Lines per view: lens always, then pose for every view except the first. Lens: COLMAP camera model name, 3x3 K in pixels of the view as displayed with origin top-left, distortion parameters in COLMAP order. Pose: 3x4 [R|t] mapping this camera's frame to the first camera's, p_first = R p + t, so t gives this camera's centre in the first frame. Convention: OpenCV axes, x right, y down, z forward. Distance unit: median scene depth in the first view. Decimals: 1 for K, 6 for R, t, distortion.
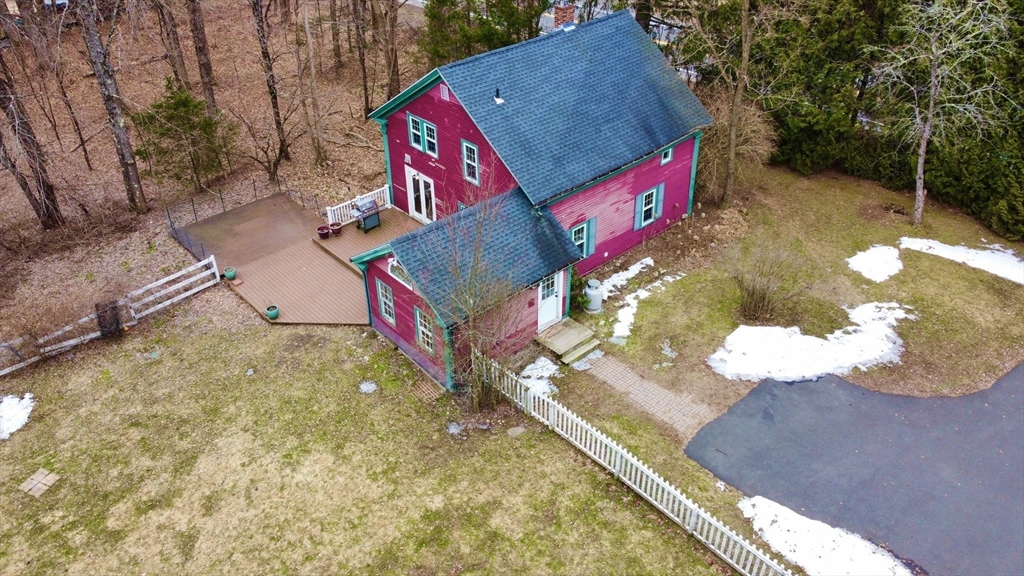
lens RADIAL K [[775.5, 0, 514.3], [0, 775.5, 283.1], [0, 0, 1]] dist [0.002349, -0.010056]
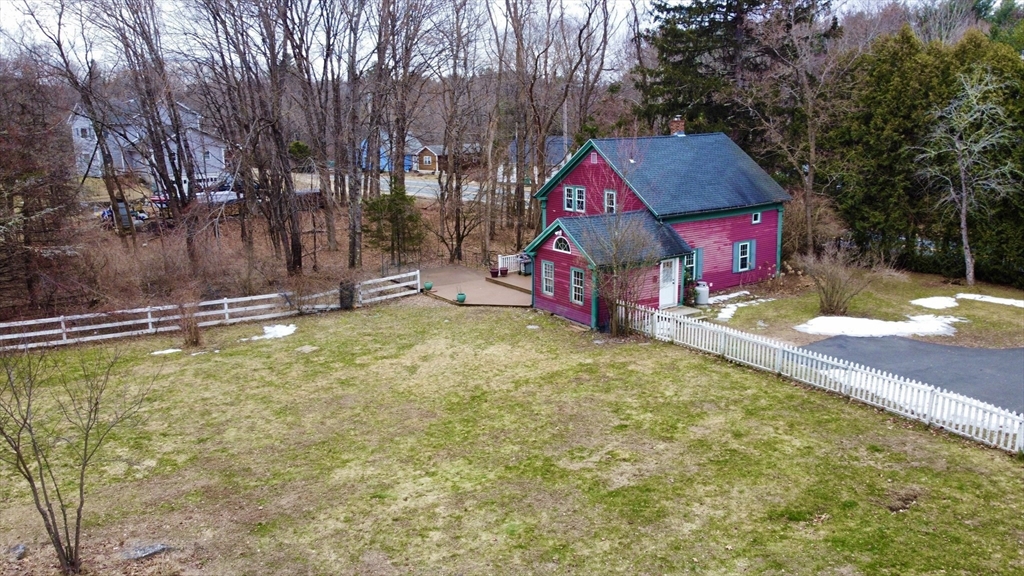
lens RADIAL K [[775.5, 0, 513.7], [0, 775.5, 284.8], [0, 0, 1]] dist [0.002349, -0.010056]
pose [[0.990519, 0.026675, -0.134759, -0.038929], [-0.075781, 0.924305, -0.374054, 0.547852], [0.114580, 0.380720, 0.917564, -0.261452]]
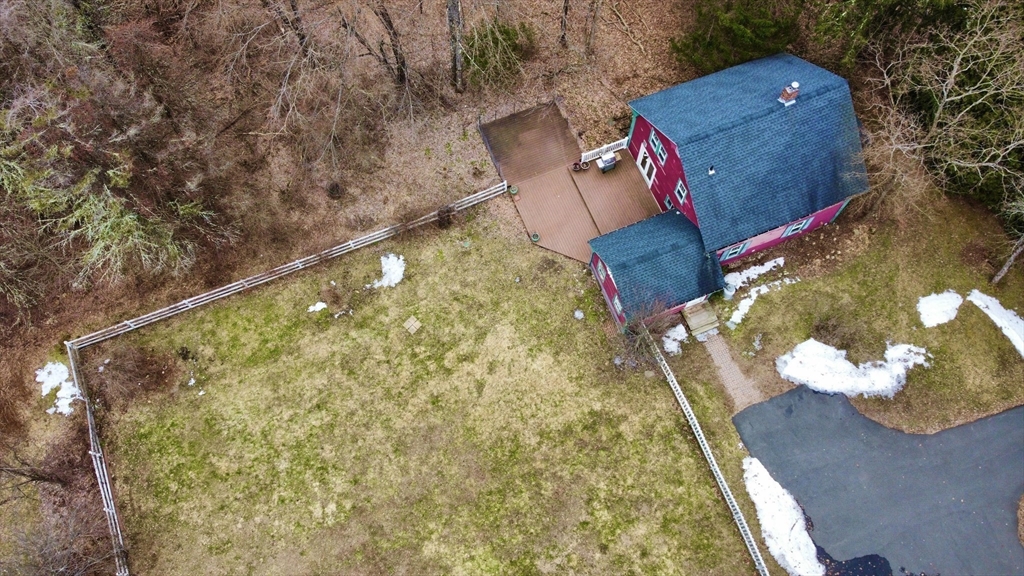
lens RADIAL K [[775.5, 0, 515.7], [0, 775.5, 282.9], [0, 0, 1]] dist [0.002349, -0.010056]
pose [[0.939534, 0.320433, -0.120825, -0.127559], [-0.196351, 0.793117, 0.576552, -0.874332], [0.280575, -0.517966, 0.808078, -0.415777]]
